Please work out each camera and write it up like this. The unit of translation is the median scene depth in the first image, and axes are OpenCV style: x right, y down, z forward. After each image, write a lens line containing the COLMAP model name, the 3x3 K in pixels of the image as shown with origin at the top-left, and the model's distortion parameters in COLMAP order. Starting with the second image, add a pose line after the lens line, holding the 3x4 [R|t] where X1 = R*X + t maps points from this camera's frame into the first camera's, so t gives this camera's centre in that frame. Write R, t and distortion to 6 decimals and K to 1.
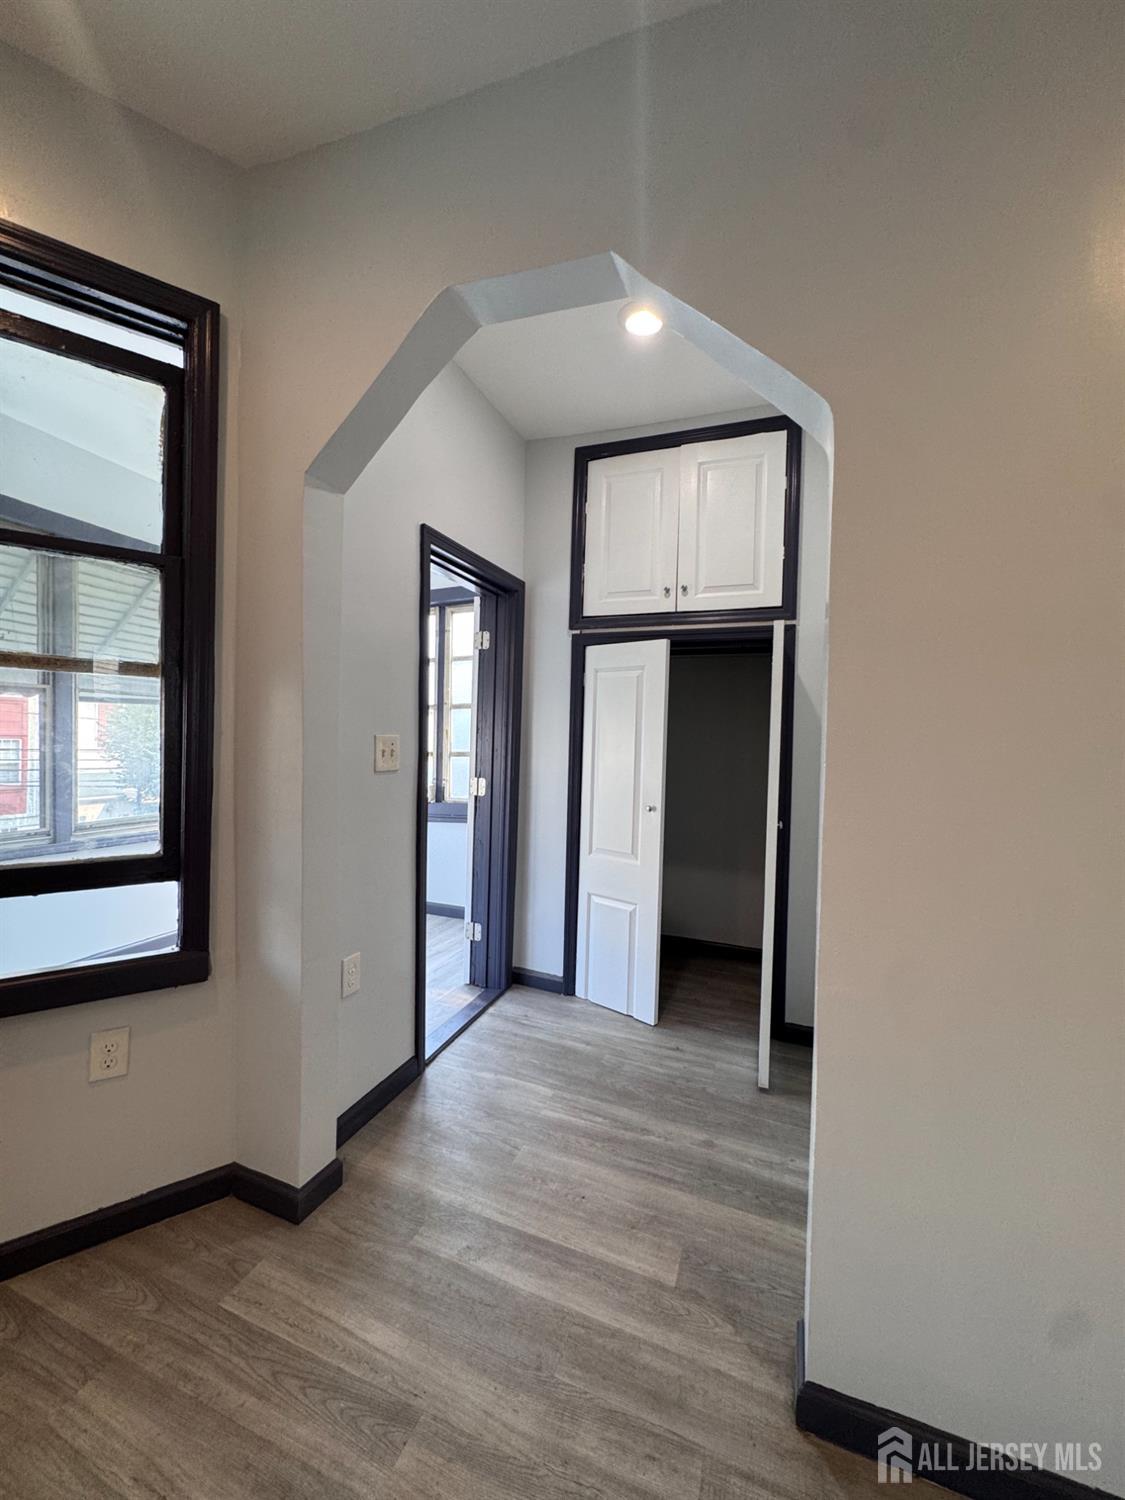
lens RADIAL K [[603.5, 0, 566.8], [0, 603.5, 747.3], [0, 0, 1]] dist [-0.001519, -0.000729]
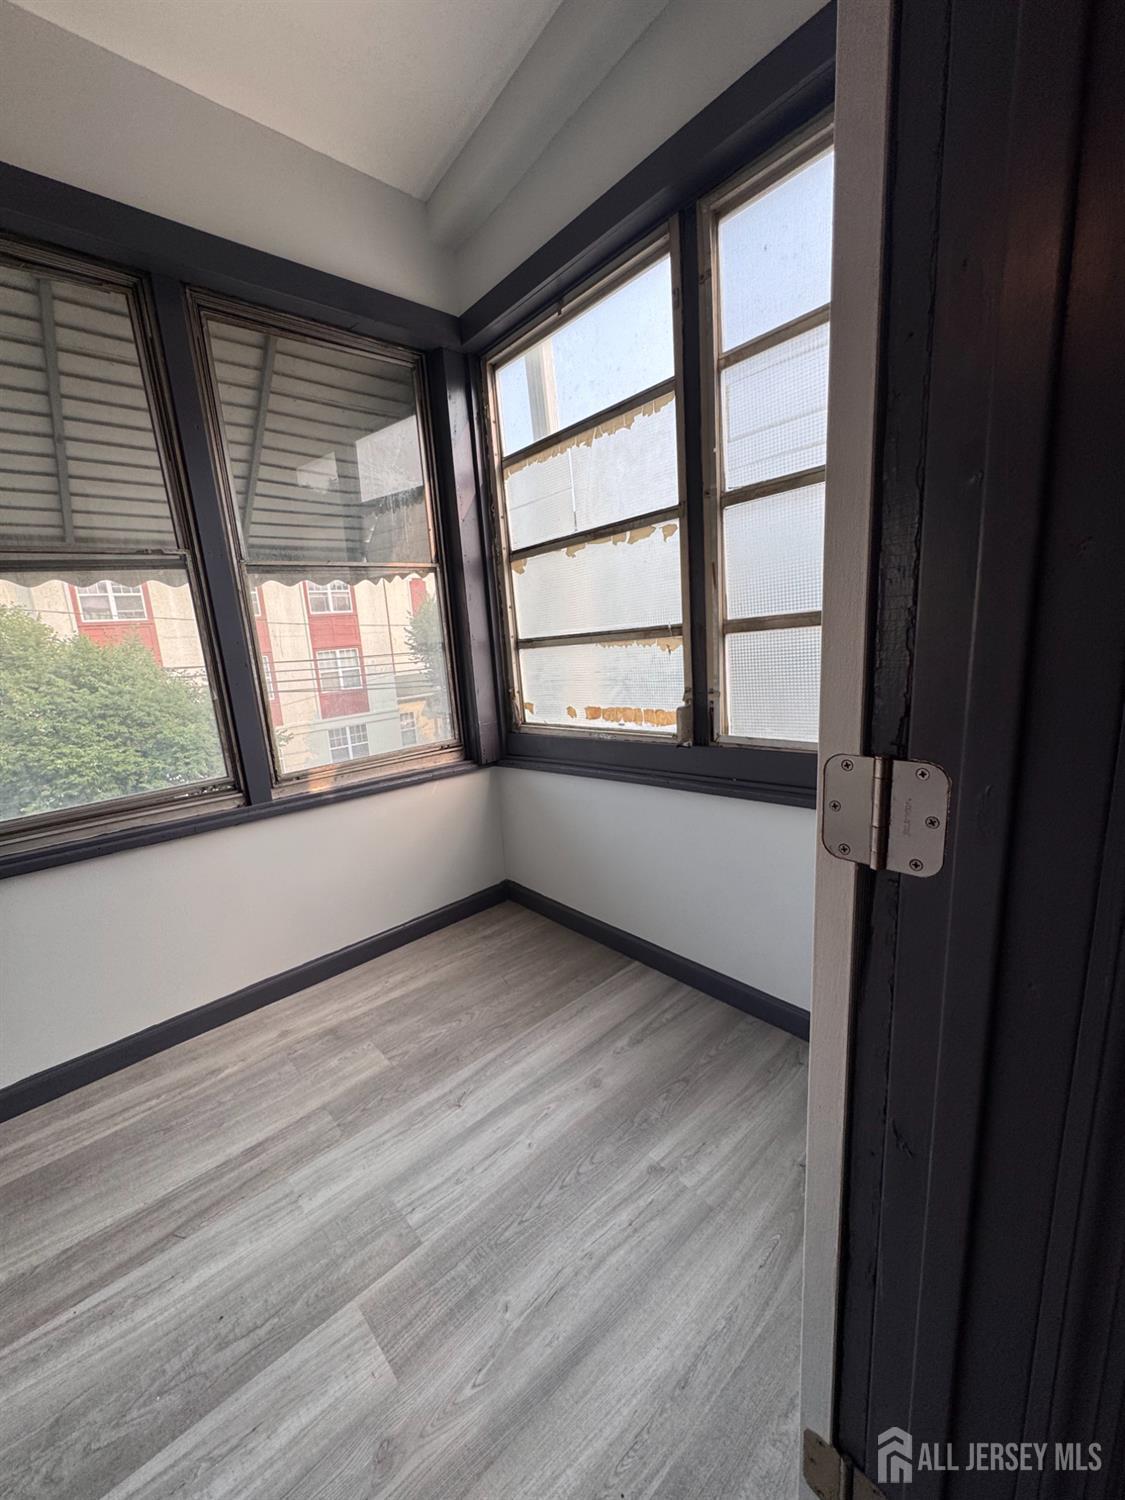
lens RADIAL K [[603.5, 0, 568.3], [0, 603.5, 754.2], [0, 0, 1]] dist [-0.001519, -0.000729]
pose [[0.893826, 0.009200, -0.448320, -0.242718], [0.084268, 0.978531, 0.188088, 0.022354], [0.440425, -0.205897, 0.873861, 1.342893]]
